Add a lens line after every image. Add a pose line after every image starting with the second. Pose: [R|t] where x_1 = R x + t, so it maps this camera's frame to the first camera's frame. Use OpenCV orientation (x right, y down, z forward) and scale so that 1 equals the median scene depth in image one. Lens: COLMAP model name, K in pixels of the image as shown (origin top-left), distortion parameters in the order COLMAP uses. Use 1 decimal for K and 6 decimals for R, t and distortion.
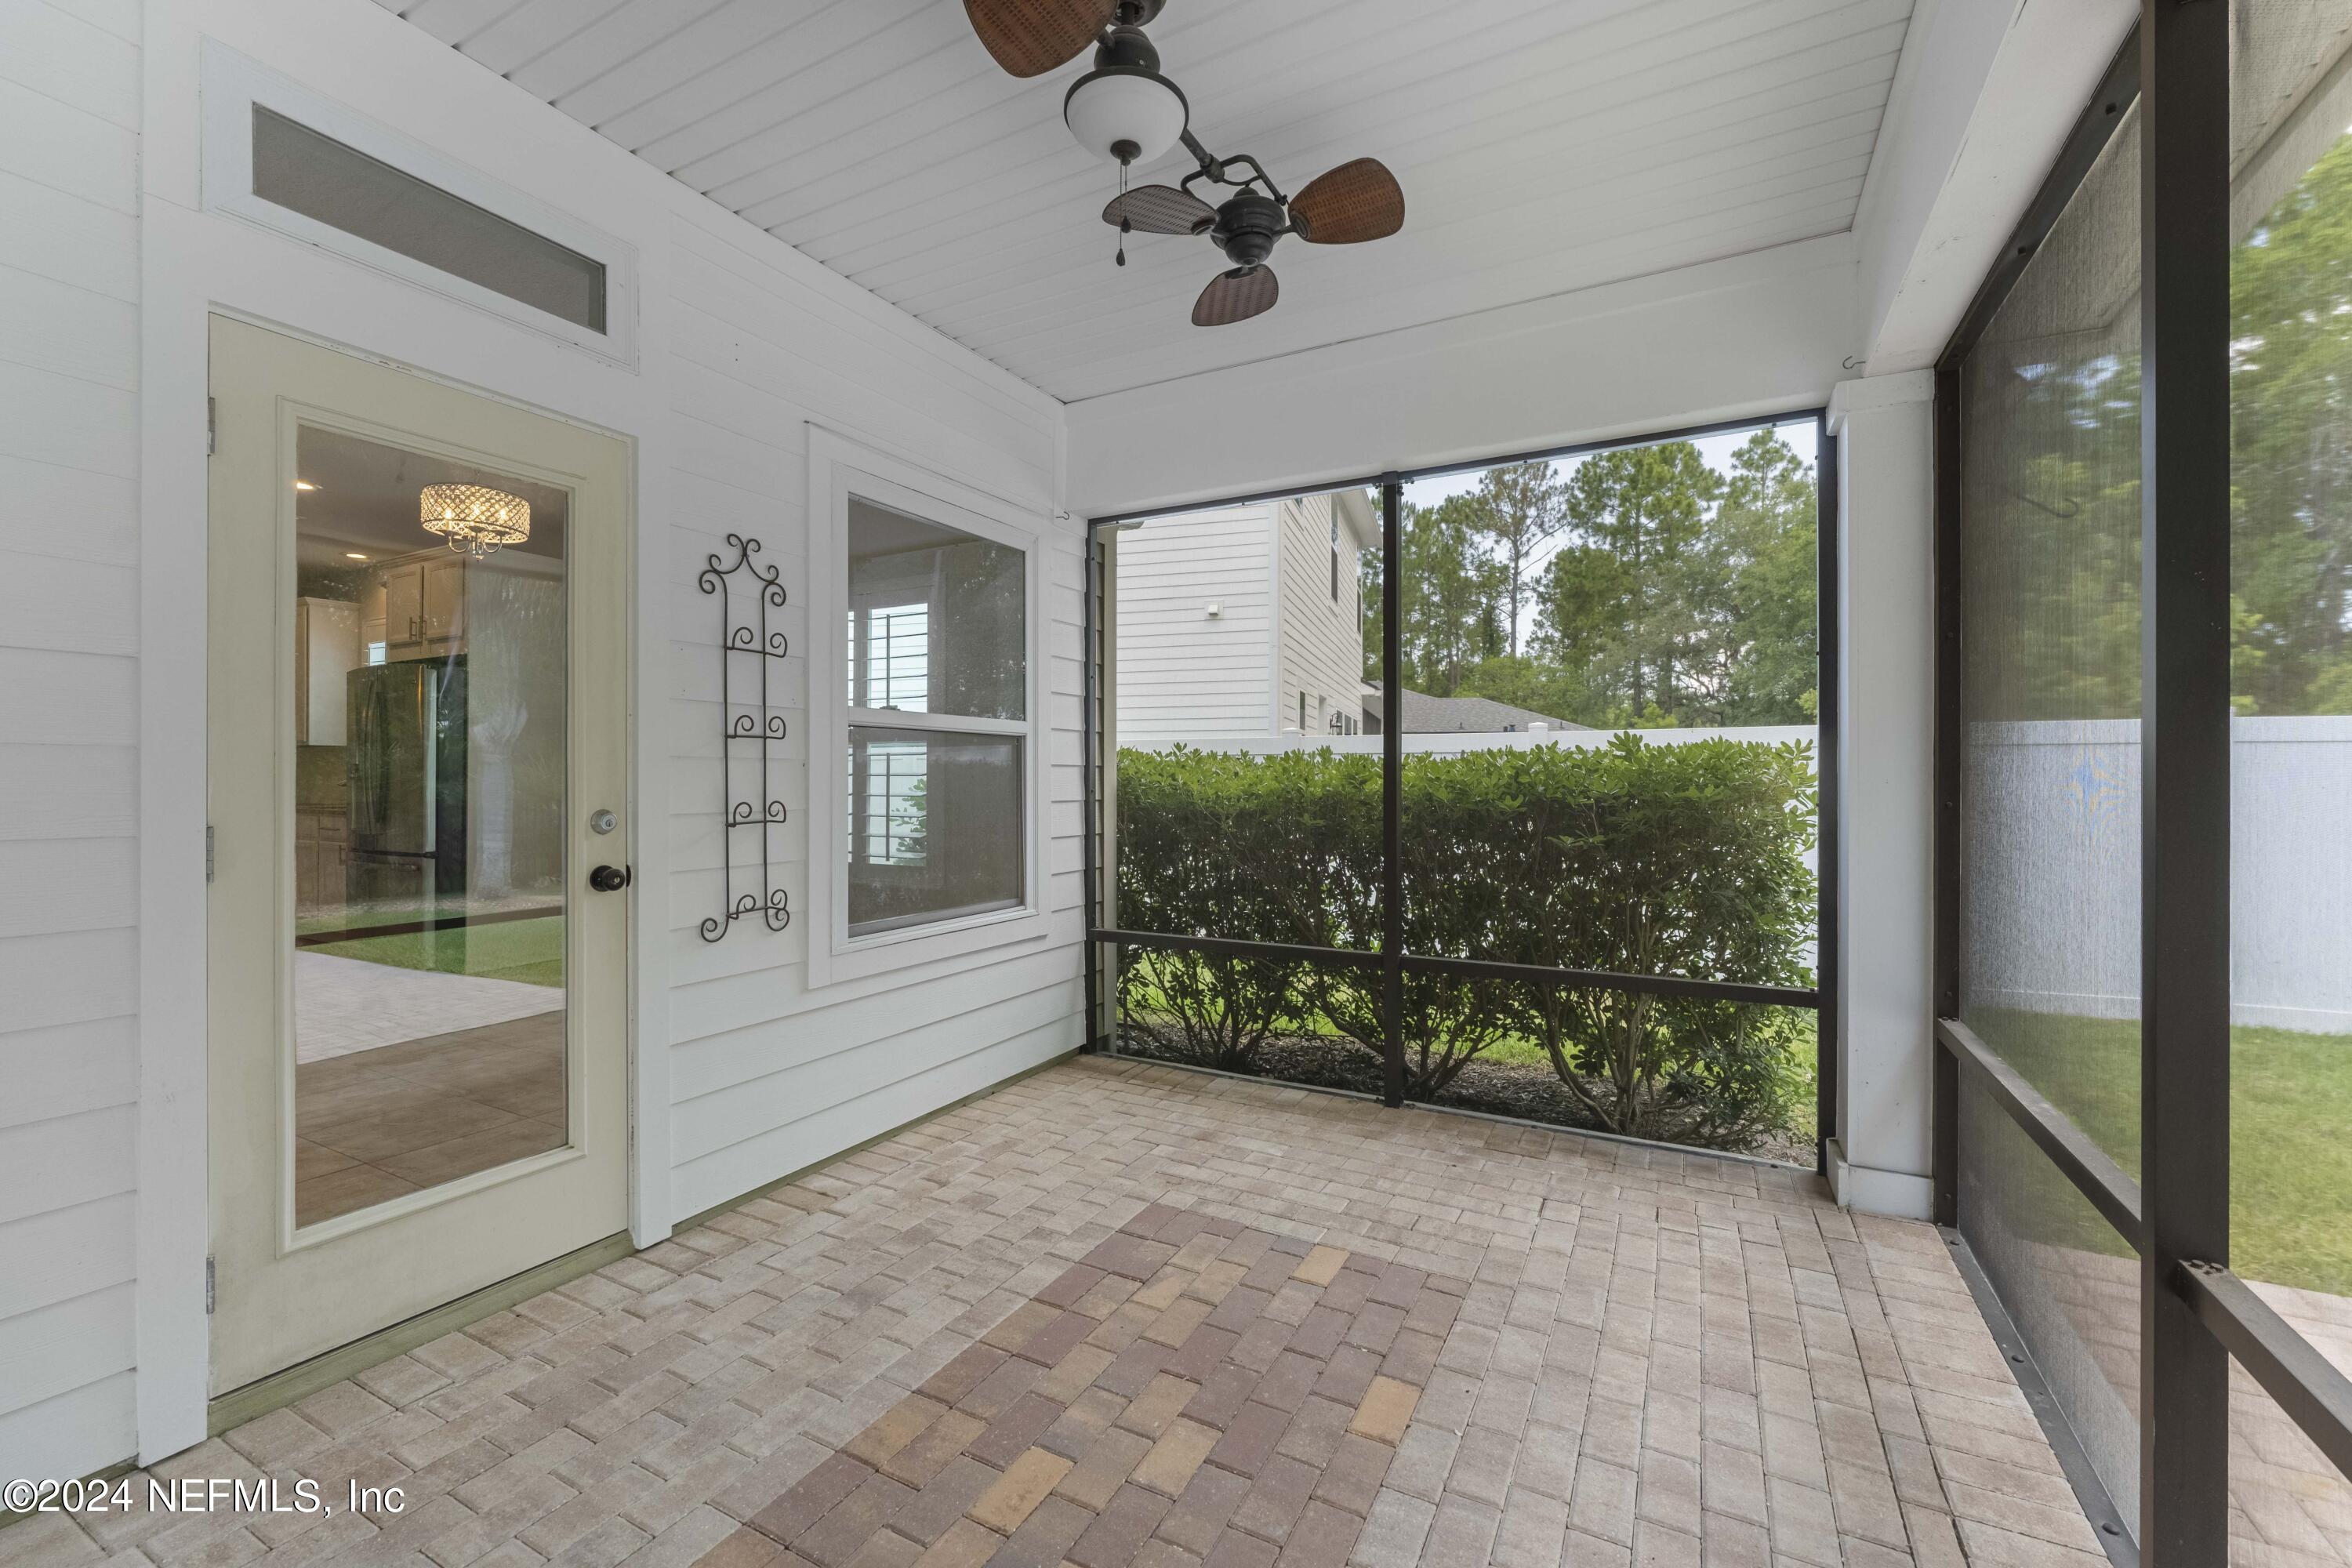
lens RADIAL K [[969.2, 0, 1181.1], [0, 969.2, 774.8], [0, 0, 1]] dist [0.001194, 0.000978]
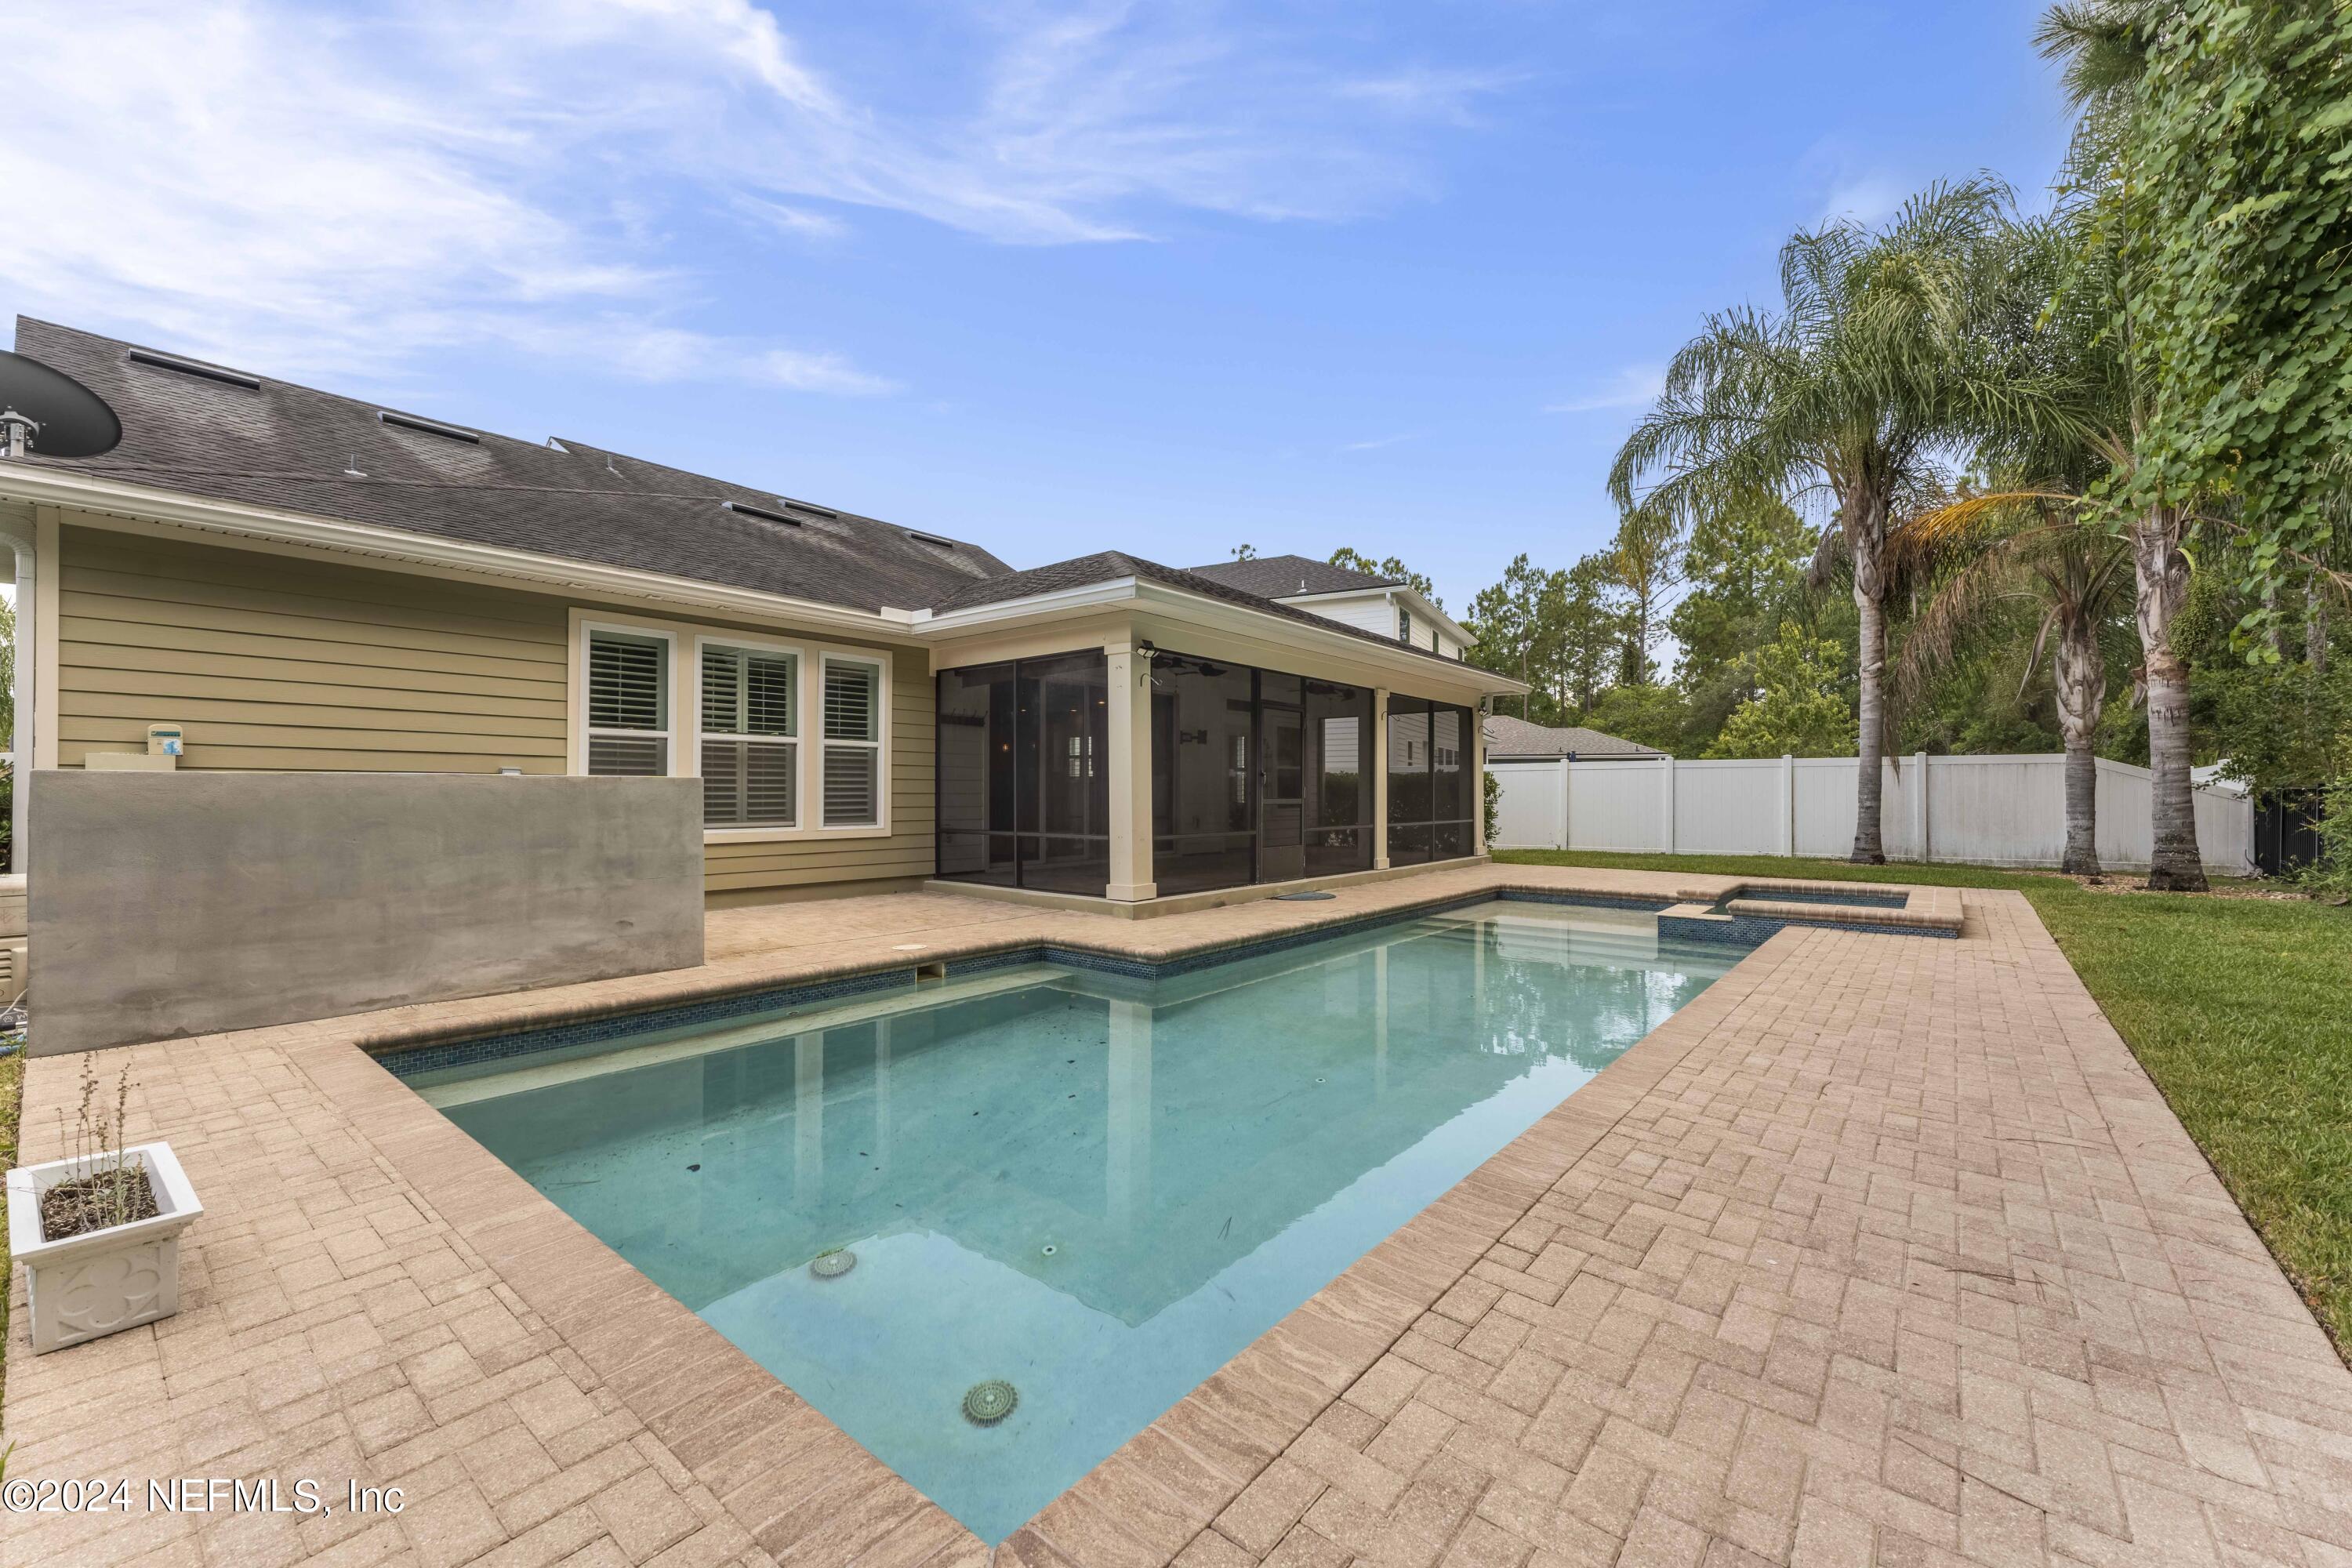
lens RADIAL K [[969.2, 0, 1176.1], [0, 969.2, 783.4], [0, 0, 1]] dist [0.001194, 0.000978]
pose [[0.979282, -0.009290, -0.202289, 0.018854], [0.006860, 0.999896, -0.012713, 0.009152], [0.202386, 0.011062, 0.979243, -0.285767]]
